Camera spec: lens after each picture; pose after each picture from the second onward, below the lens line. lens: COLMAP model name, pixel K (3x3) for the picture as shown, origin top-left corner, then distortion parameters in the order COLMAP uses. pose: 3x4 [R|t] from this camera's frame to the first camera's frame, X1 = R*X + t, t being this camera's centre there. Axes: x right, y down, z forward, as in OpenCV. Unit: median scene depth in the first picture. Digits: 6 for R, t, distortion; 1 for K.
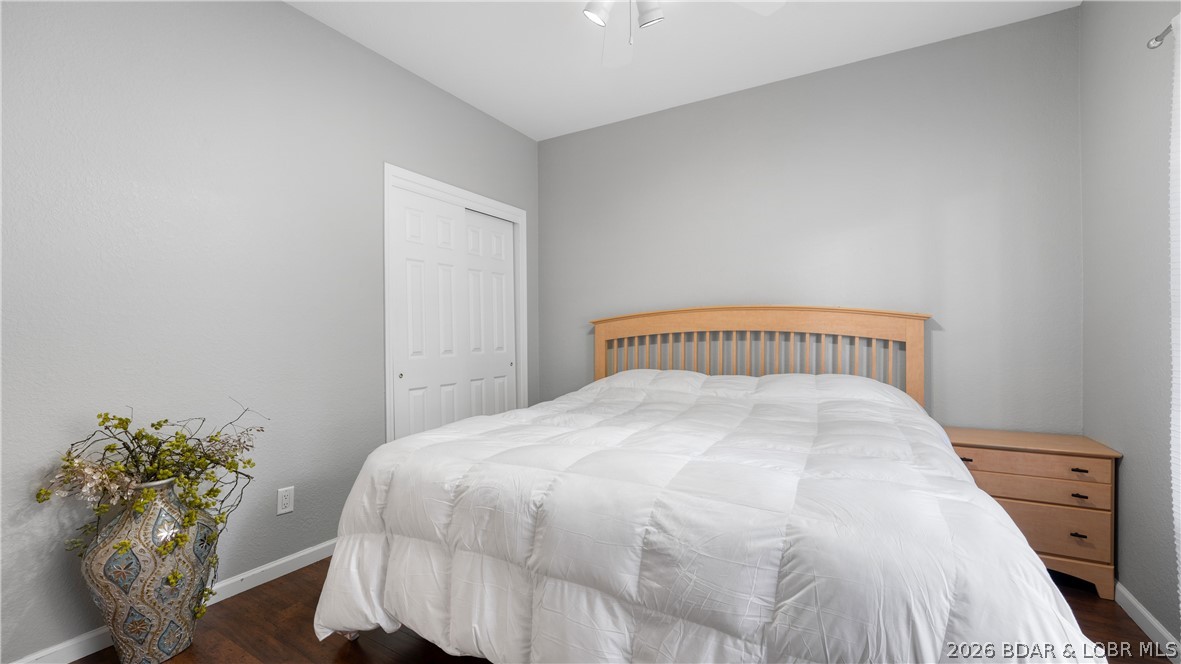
lens RADIAL K [[504.1, 0, 587.7], [0, 504.1, 334.7], [0, 0, 1]] dist [-0.013796, -0.001464]
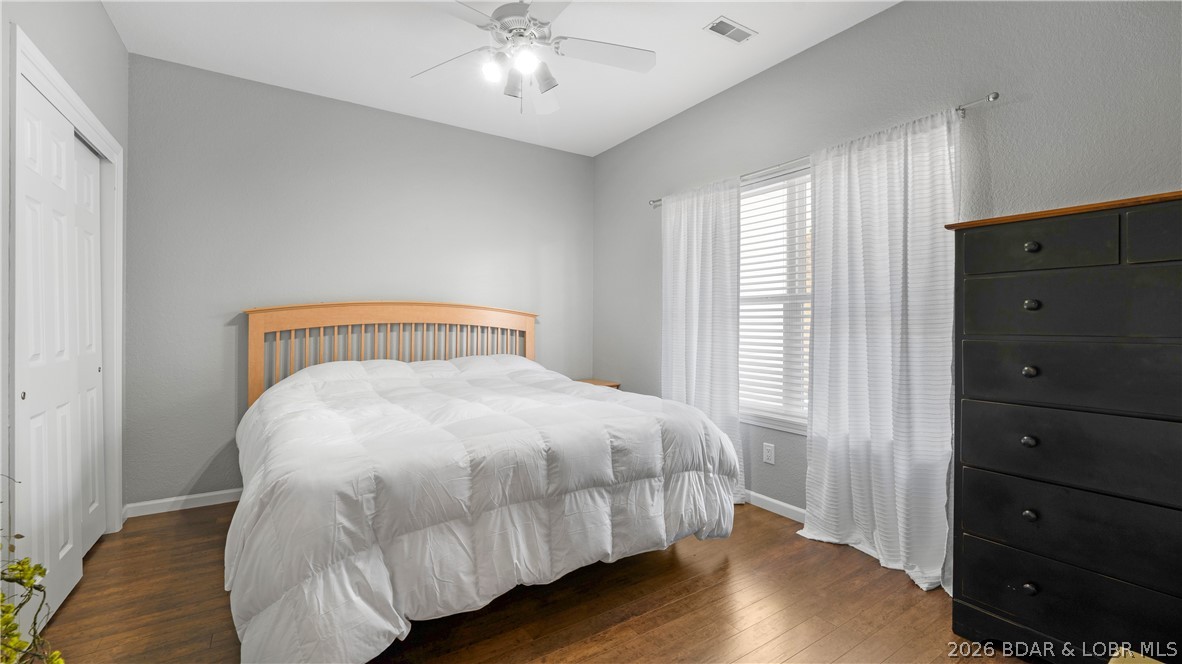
lens RADIAL K [[504.5, 0, 587.8], [0, 504.5, 327.5], [0, 0, 1]] dist [-0.013796, -0.001464]
pose [[0.400436, 0.000274, 0.916325, -1.312123], [-0.000795, 1.000000, 0.000048, 0.004775], [-0.916324, -0.000748, 0.400436, 0.348358]]
